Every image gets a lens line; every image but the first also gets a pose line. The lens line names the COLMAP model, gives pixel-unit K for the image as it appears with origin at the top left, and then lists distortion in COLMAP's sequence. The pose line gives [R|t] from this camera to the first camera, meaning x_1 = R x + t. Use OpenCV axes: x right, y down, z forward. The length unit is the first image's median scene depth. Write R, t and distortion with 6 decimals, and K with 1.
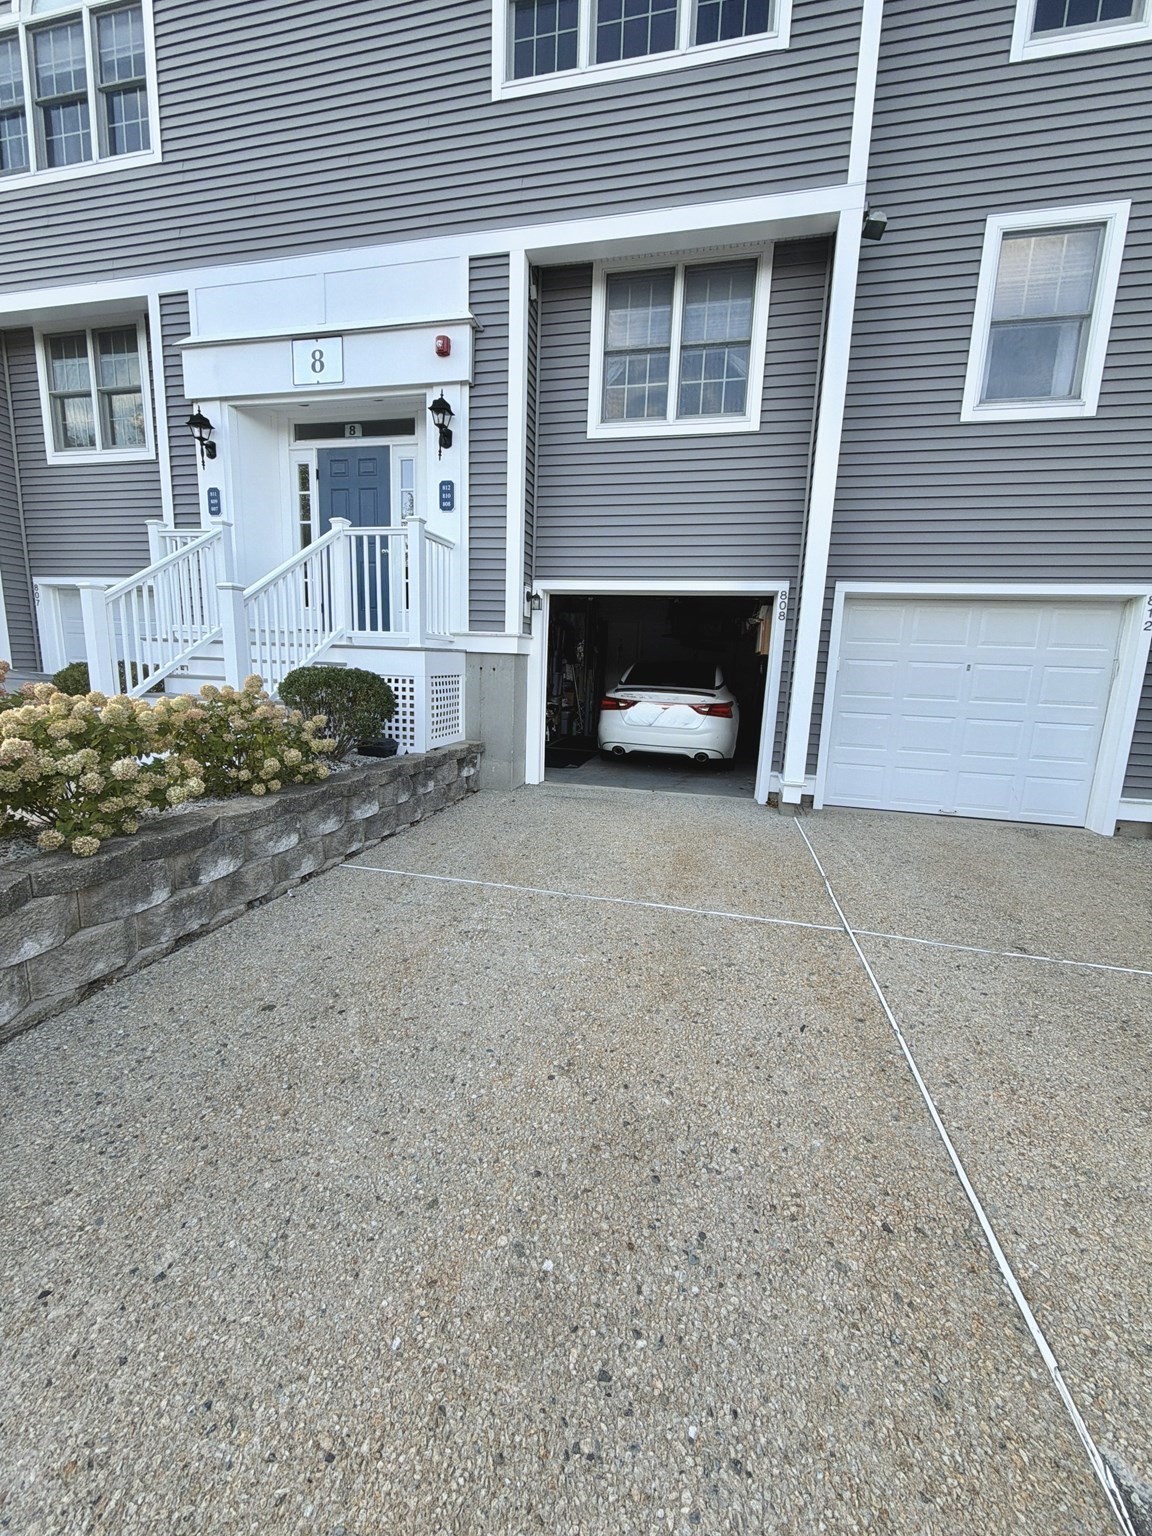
lens RADIAL K [[608.6, 0, 576.7], [0, 608.6, 769.1], [0, 0, 1]] dist [-0.001168, -0.000077]
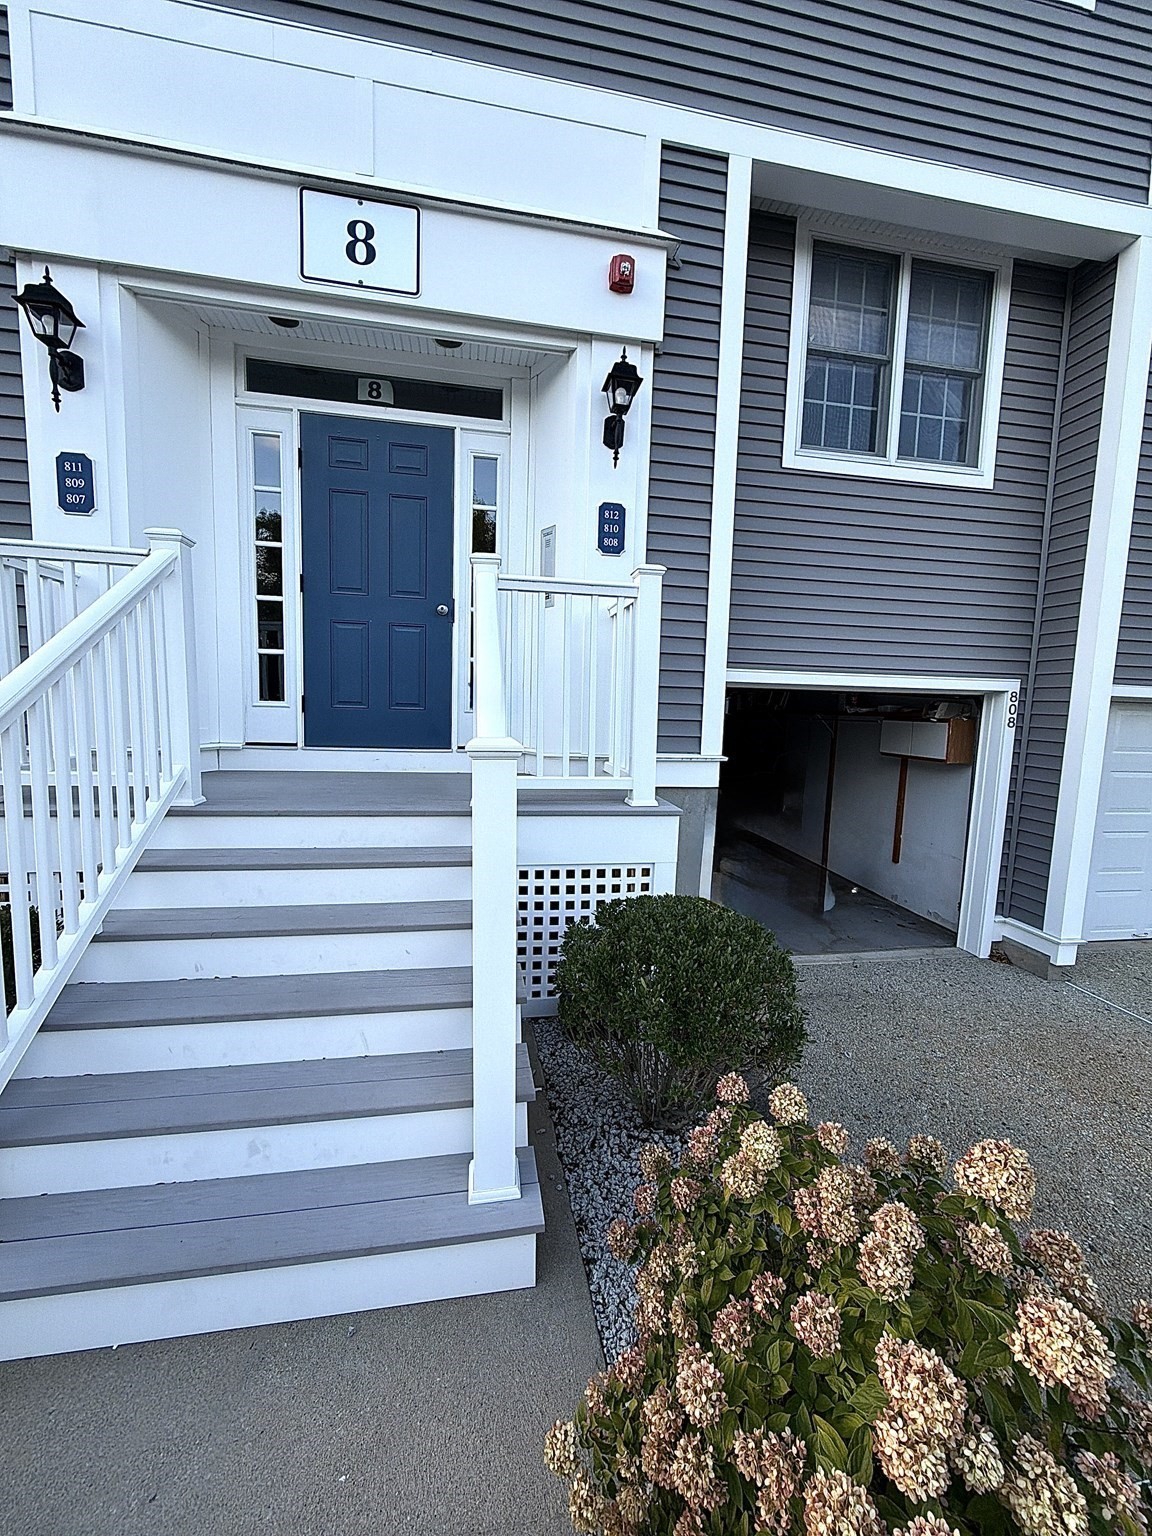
lens RADIAL K [[608.6, 0, 580.8], [0, 608.6, 768.0], [0, 0, 1]] dist [-0.001168, -0.000077]
pose [[0.916614, -0.051456, 0.396448, -0.483438], [0.072989, 0.996554, -0.039410, -0.199437], [-0.393053, 0.065060, 0.917211, 0.491093]]
